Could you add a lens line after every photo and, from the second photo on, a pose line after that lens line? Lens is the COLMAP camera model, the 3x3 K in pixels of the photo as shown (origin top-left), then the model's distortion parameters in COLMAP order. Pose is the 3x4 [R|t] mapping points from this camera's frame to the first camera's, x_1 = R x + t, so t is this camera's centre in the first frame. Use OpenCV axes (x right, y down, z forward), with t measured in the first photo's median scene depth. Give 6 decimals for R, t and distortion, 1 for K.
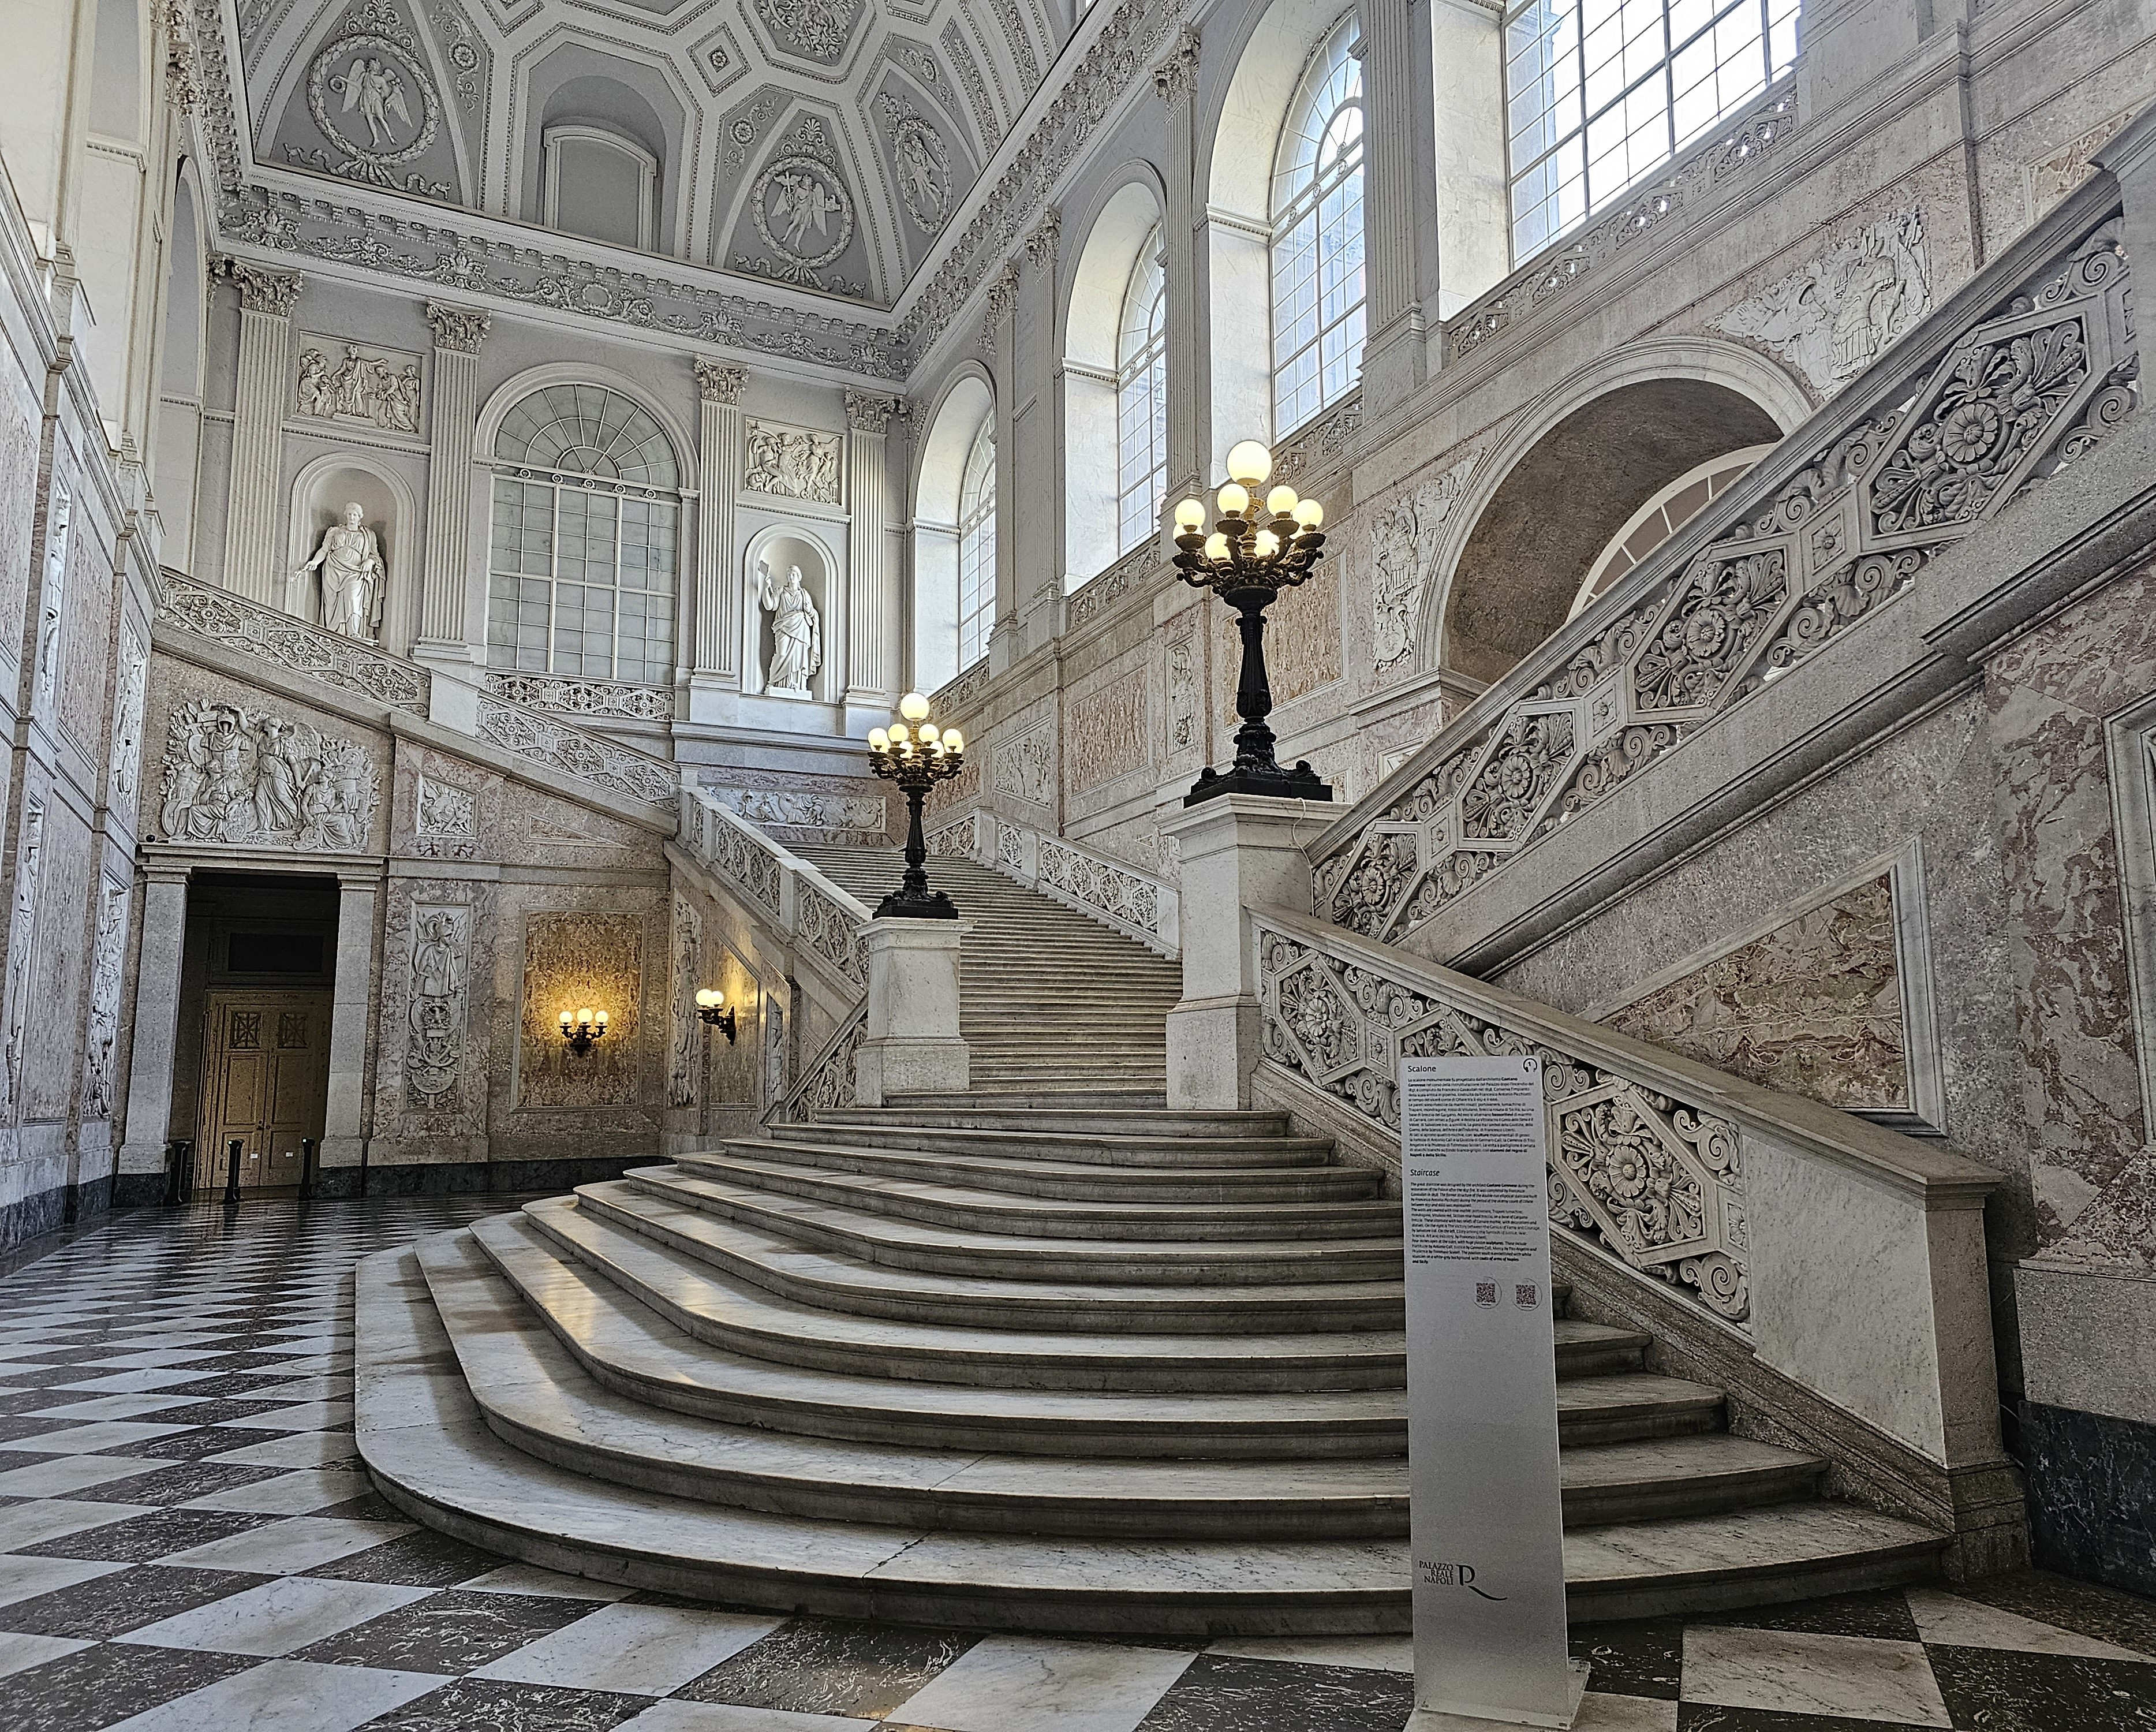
lens RADIAL K [[1524.3, 0, 1095.4], [0, 1524.3, 867.5], [0, 0, 1]] dist [0.039005, 0.003182]
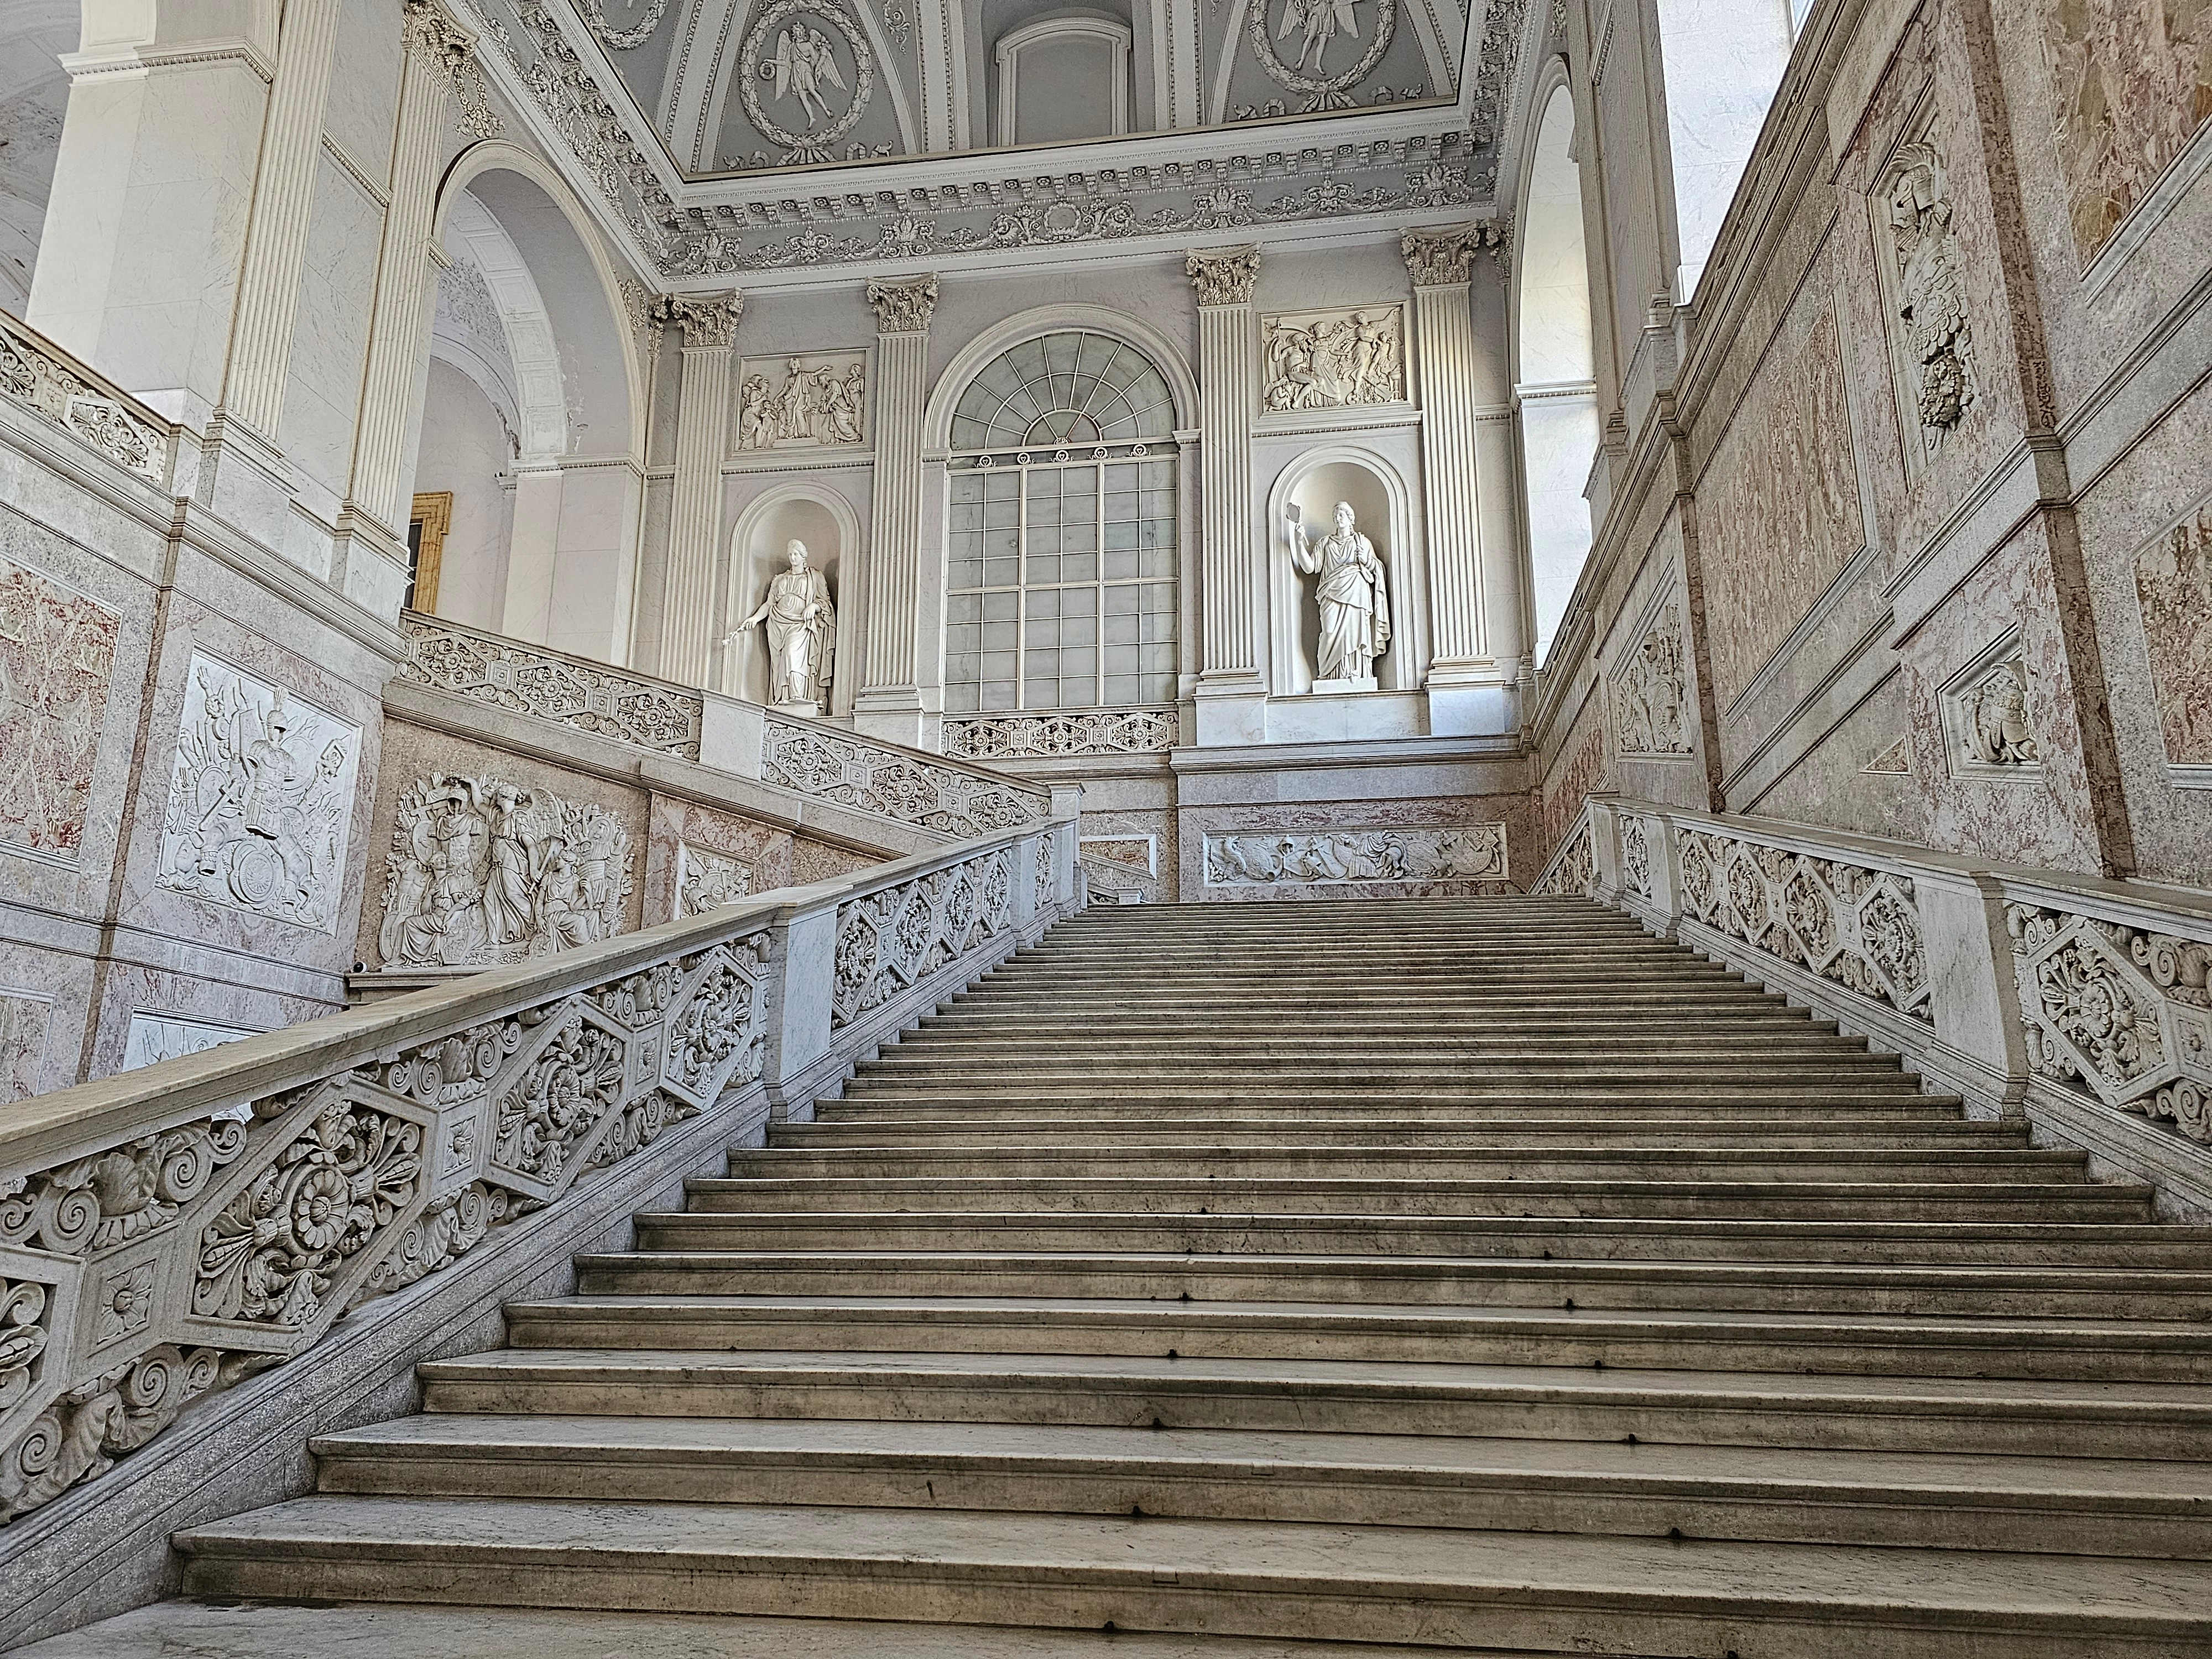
lens RADIAL K [[1449.6, 0, 1101.5], [0, 1449.6, 837.0], [0, 0, 1]] dist [0.043463, -0.008146]
pose [[0.836016, -0.122339, -0.534892, 0.042442], [0.068799, 0.990506, -0.119016, 0.019468], [0.544374, 0.062699, 0.836496, 0.442366]]
